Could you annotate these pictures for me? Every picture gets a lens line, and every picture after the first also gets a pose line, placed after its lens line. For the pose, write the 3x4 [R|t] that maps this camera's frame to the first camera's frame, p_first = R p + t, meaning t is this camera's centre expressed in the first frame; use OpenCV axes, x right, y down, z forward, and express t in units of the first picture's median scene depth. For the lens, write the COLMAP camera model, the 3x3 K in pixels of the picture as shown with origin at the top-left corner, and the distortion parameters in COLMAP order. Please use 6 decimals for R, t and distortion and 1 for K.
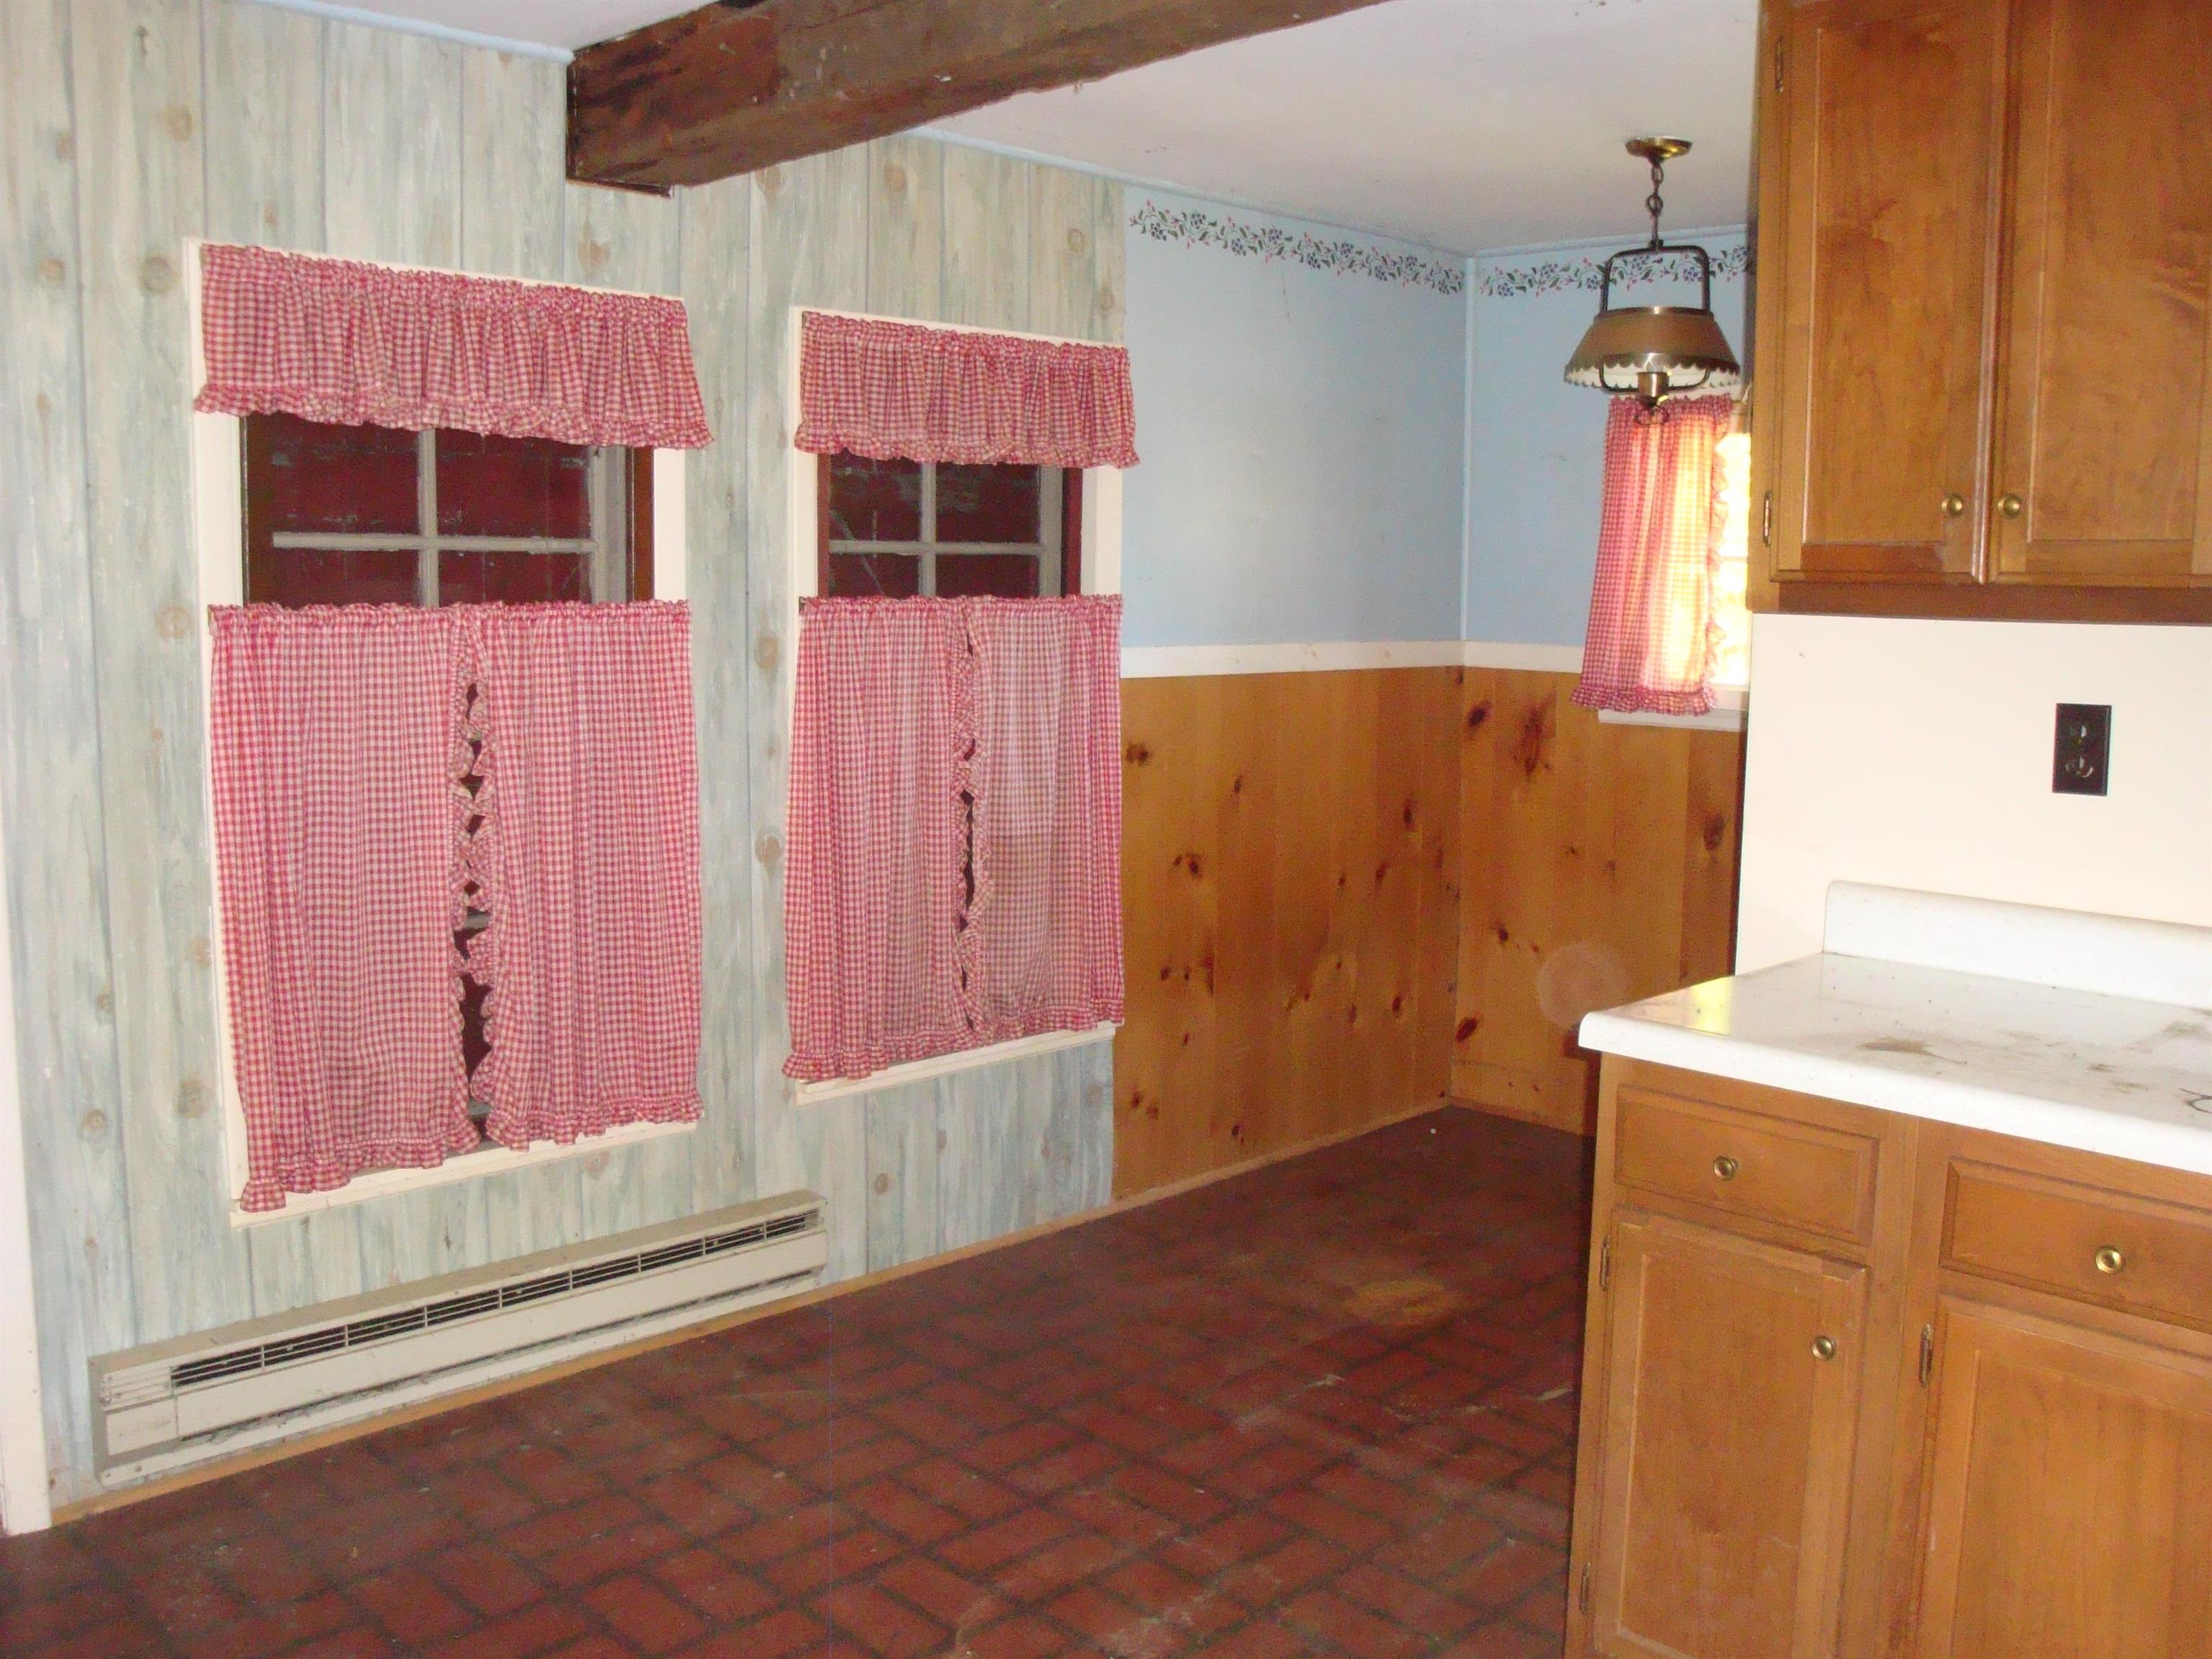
lens RADIAL K [[1969.4, 0, 1106.0], [0, 1969.4, 829.5], [0, 0, 1]] dist [-0.075061, 0.005675]
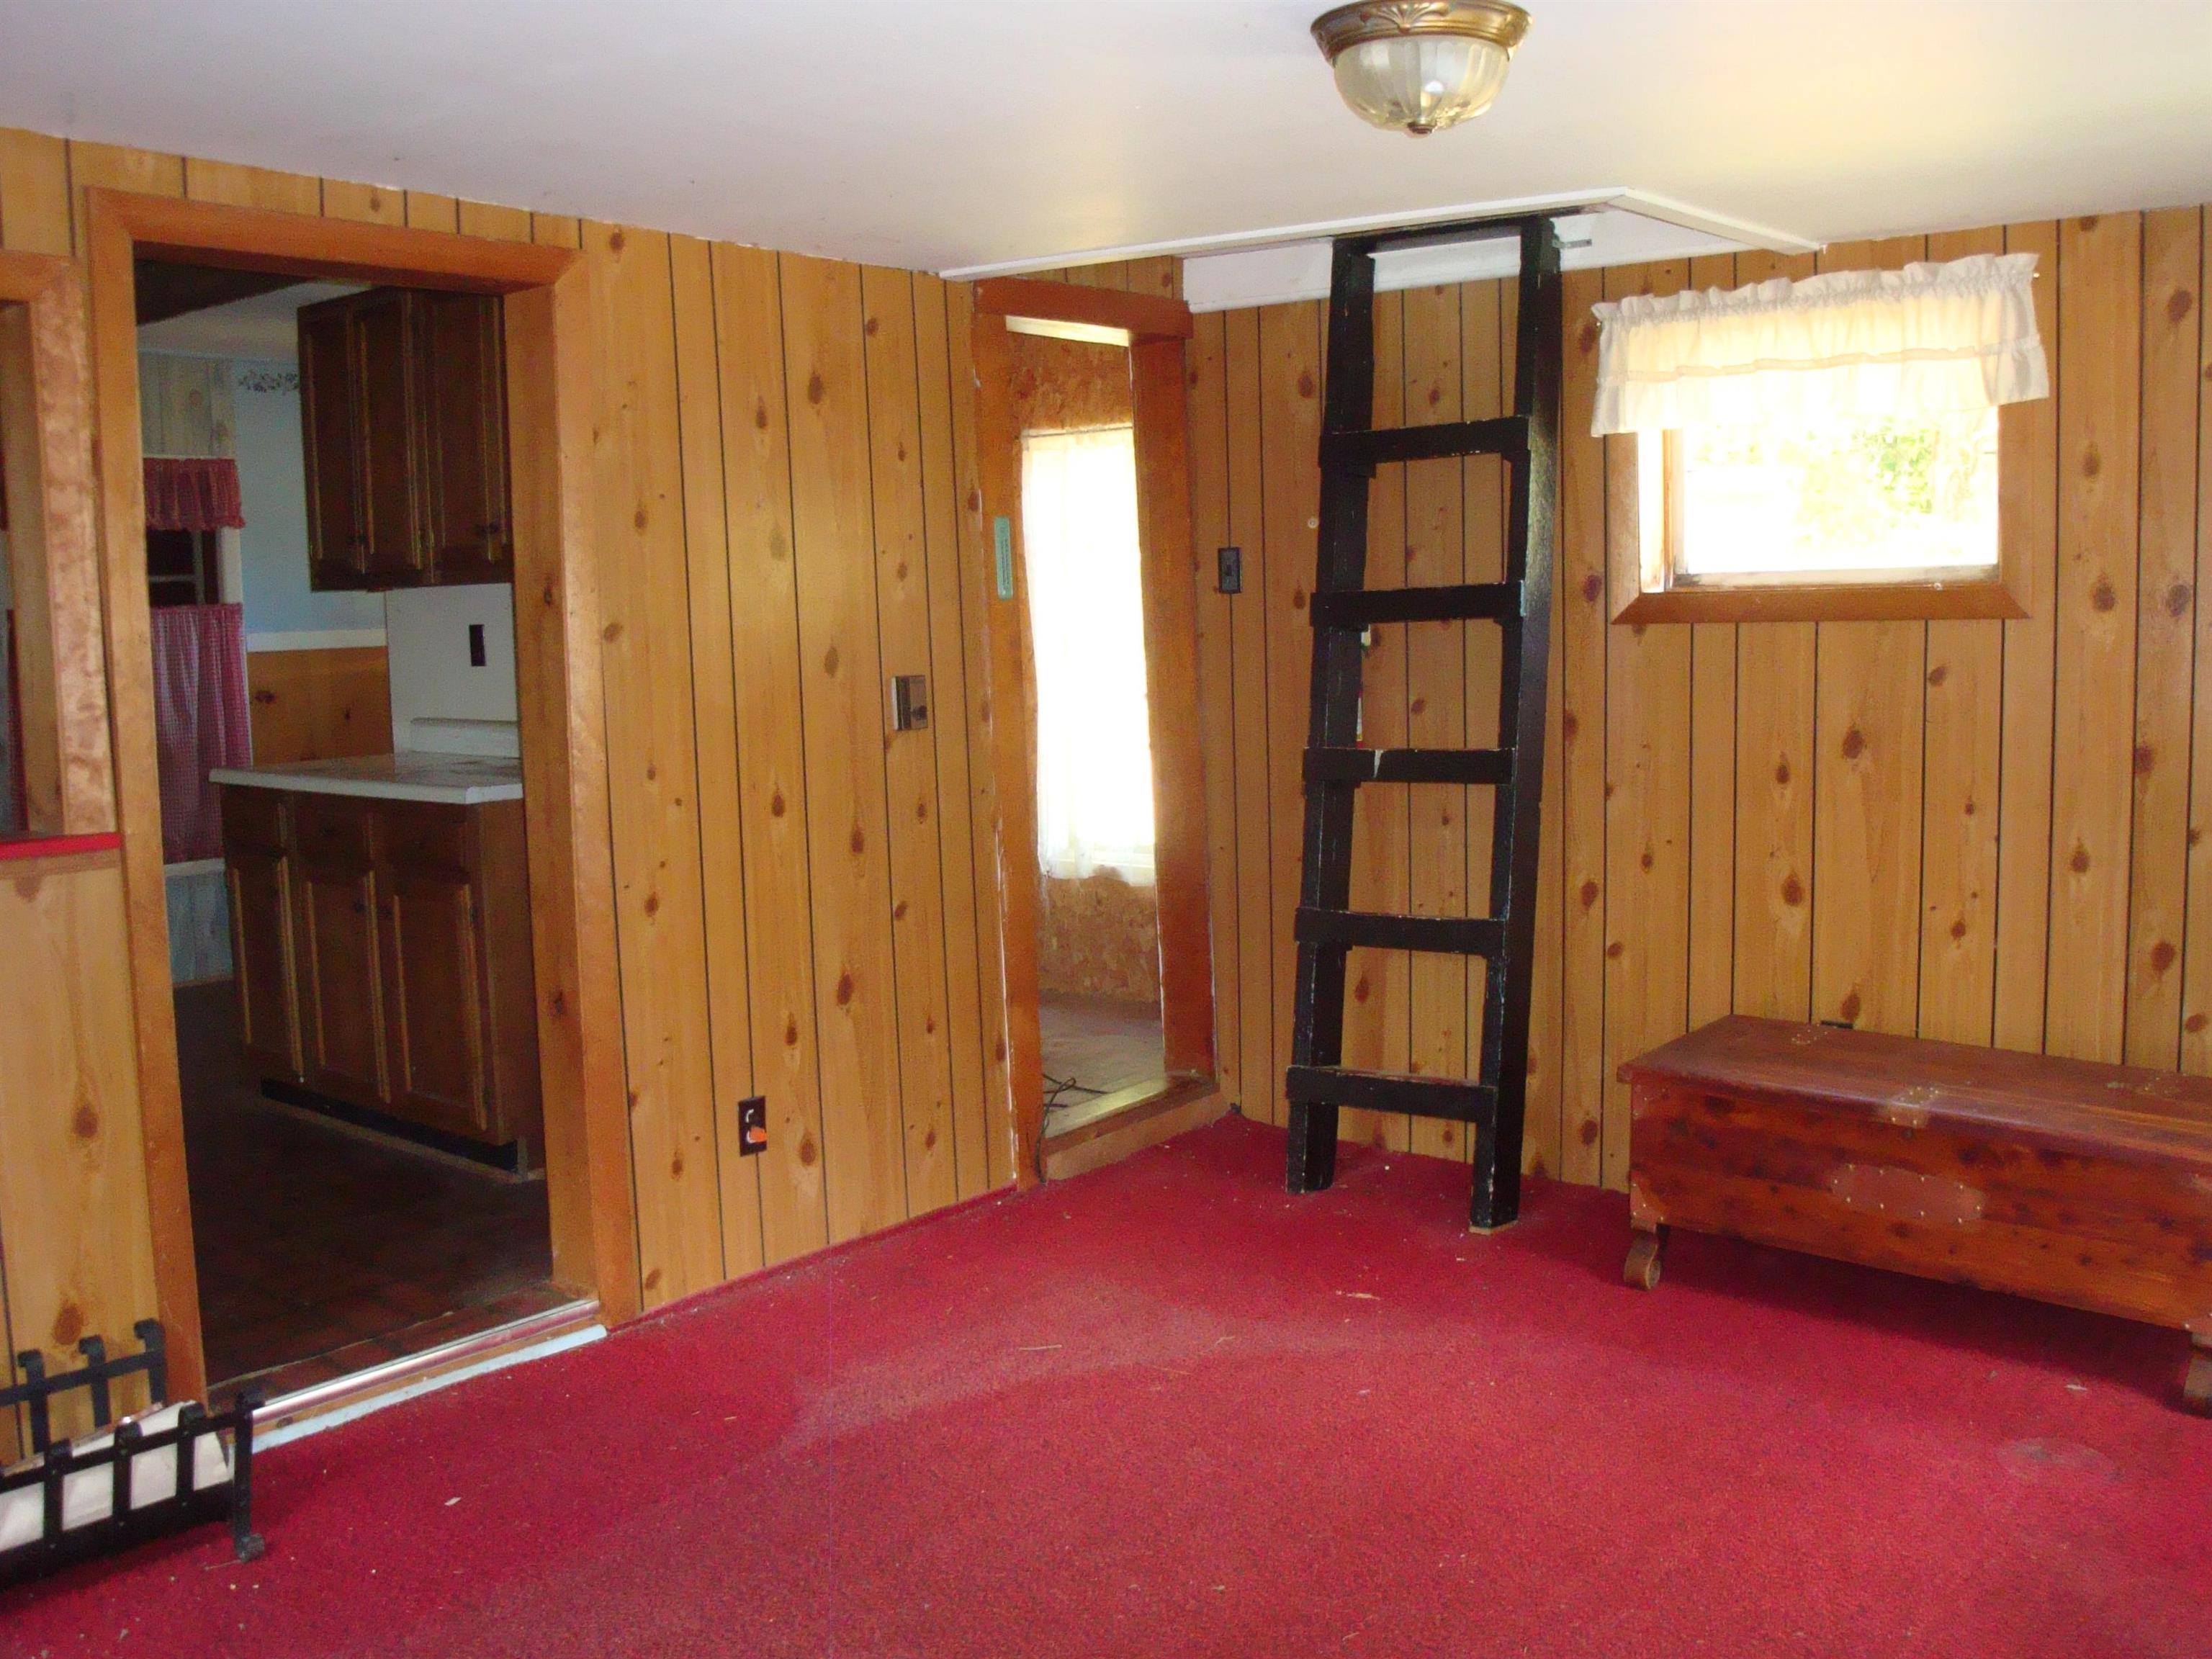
lens RADIAL K [[1969.4, 0, 1106.0], [0, 1969.4, 829.5], [0, 0, 1]] dist [-0.075061, 0.005675]
pose [[0.994072, -0.054032, 0.094342, 0.589738], [0.054963, 0.998462, -0.007300, 0.131067], [-0.093803, 0.012442, 0.995513, -0.744530]]
